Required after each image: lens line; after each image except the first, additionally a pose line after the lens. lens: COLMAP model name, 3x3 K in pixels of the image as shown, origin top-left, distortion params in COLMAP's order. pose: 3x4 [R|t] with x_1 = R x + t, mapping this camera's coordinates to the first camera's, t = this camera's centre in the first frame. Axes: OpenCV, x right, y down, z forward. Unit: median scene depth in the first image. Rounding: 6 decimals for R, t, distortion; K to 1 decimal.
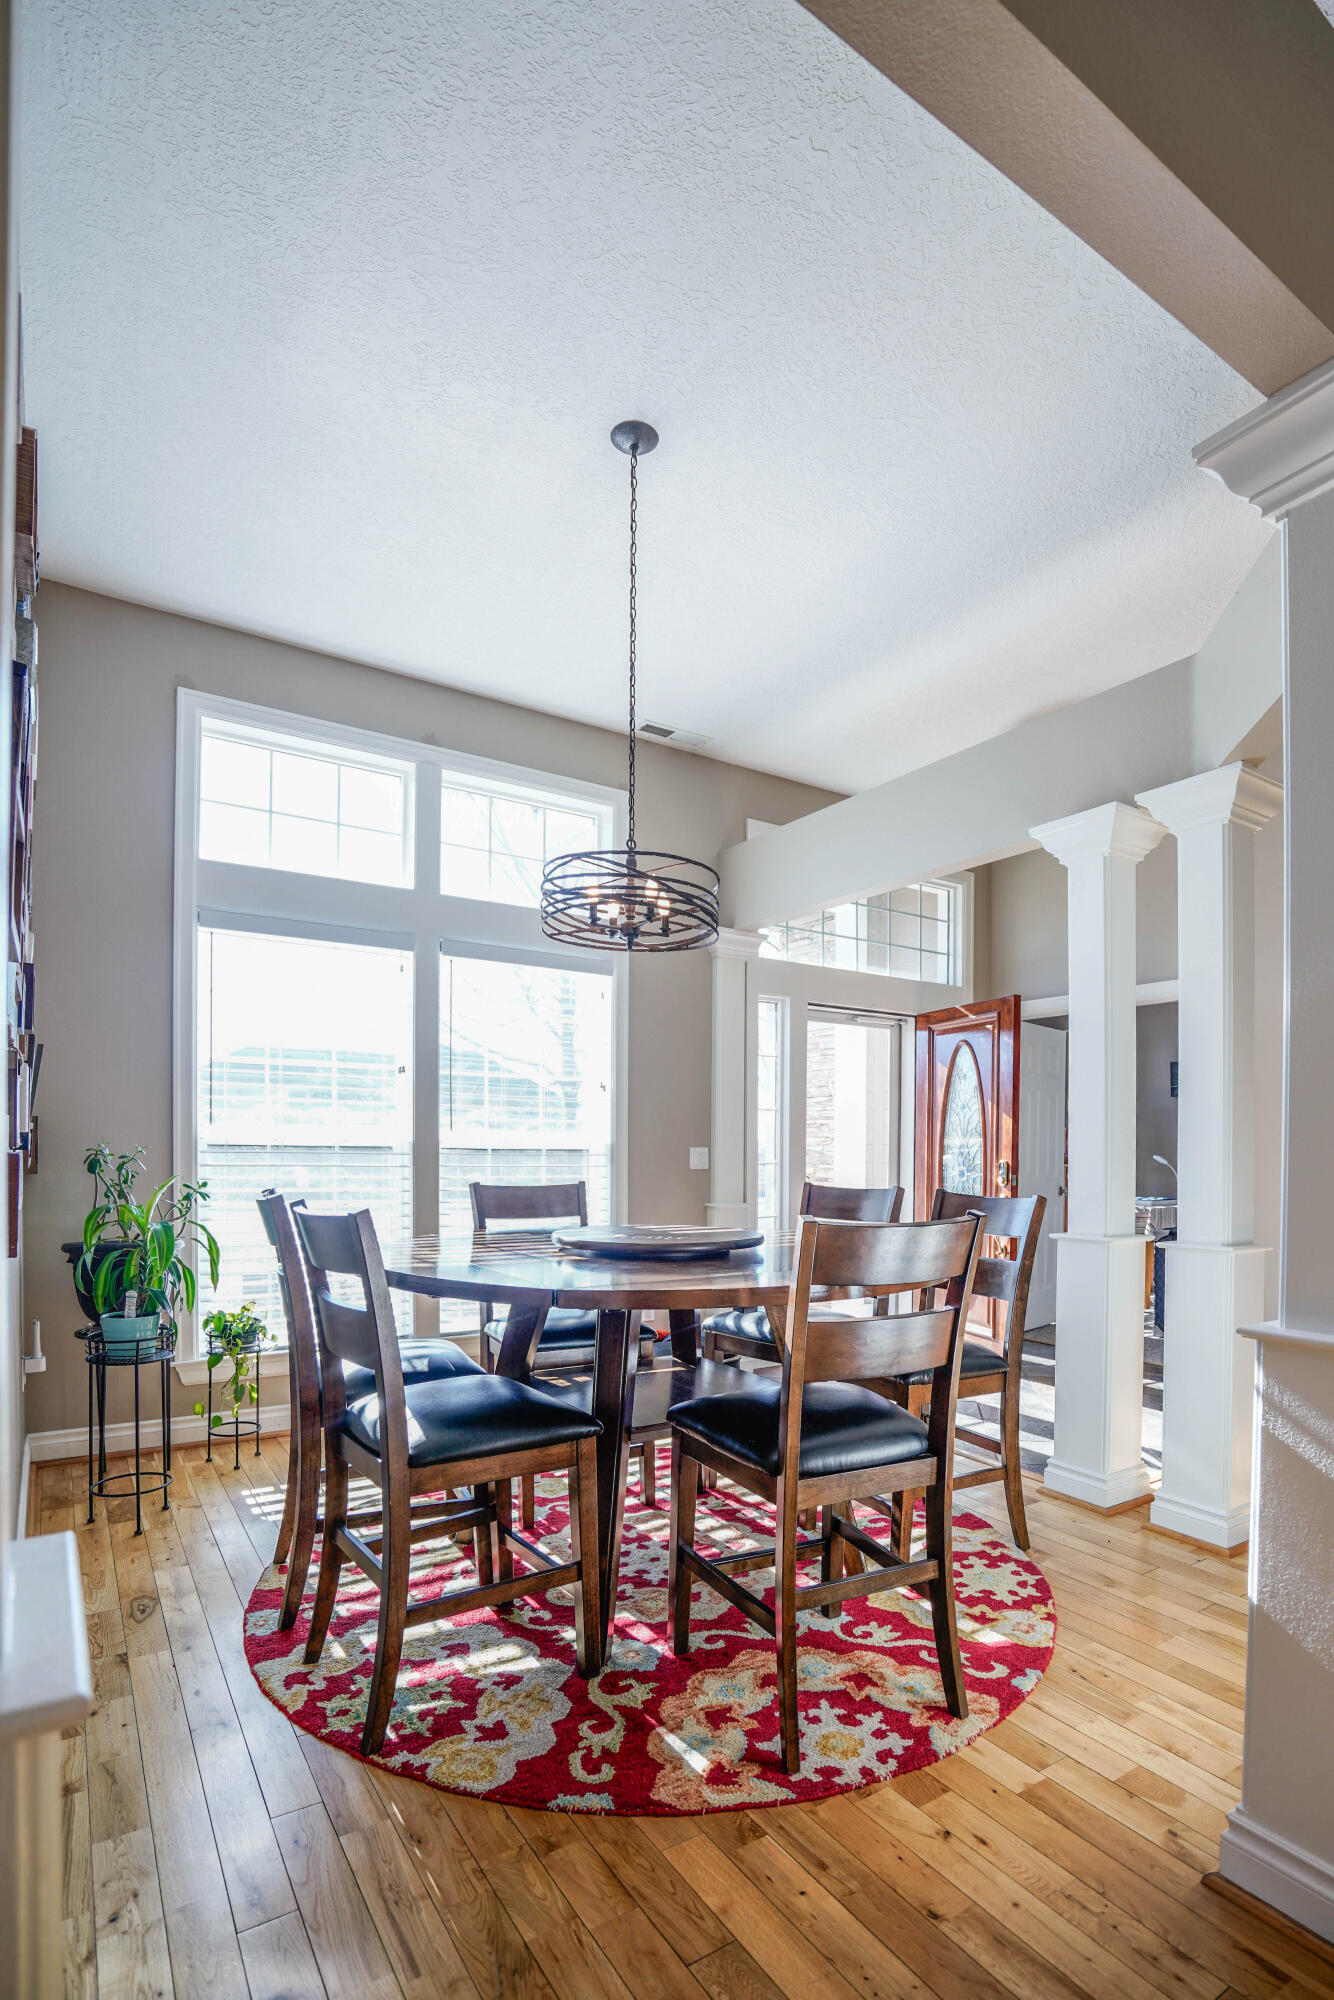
lens RADIAL K [[915.6, 0, 667.0], [0, 915.6, 1000.0], [0, 0, 1]] dist [-0.033215, 0.014636]
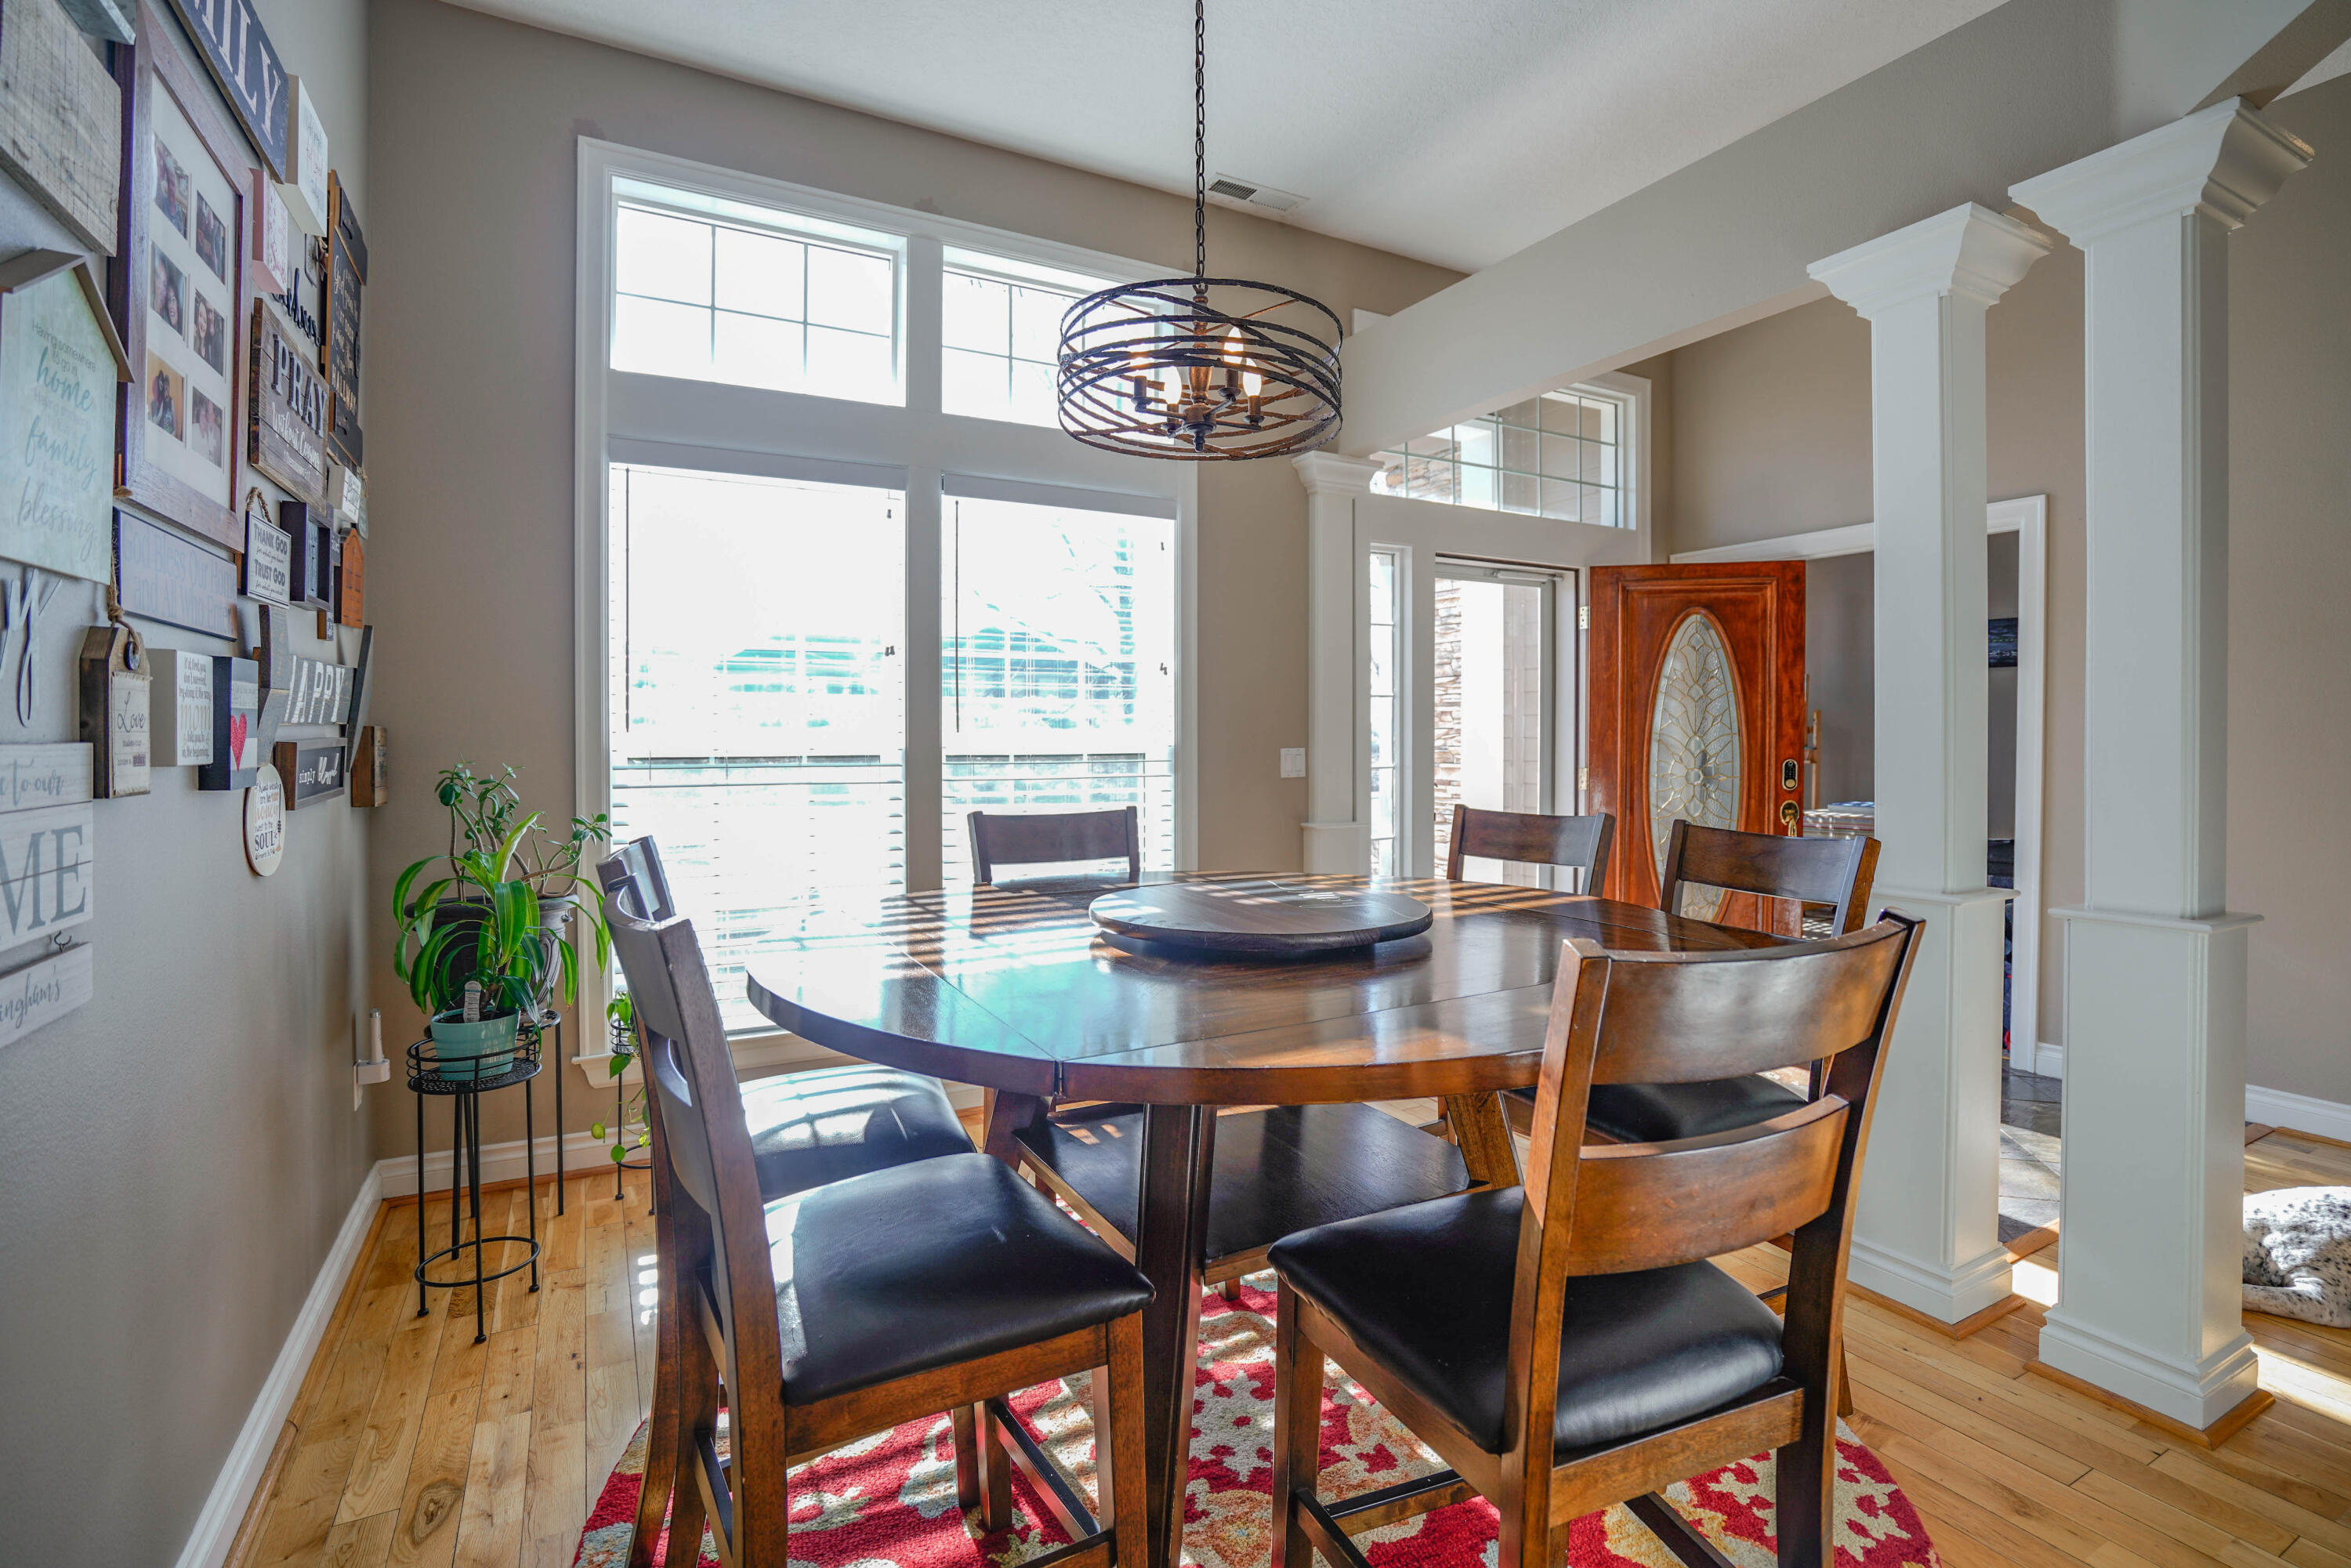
lens RADIAL K [[1053.1, 0, 1079.0], [0, 1053.1, 821.8], [0, 0, 1]] dist [-0.030416, 0.013346]
pose [[0.988192, 0.005336, -0.153125, -0.008920], [0.031058, 0.971670, 0.234290, 0.019095], [0.150037, -0.236280, 0.960032, 0.203331]]
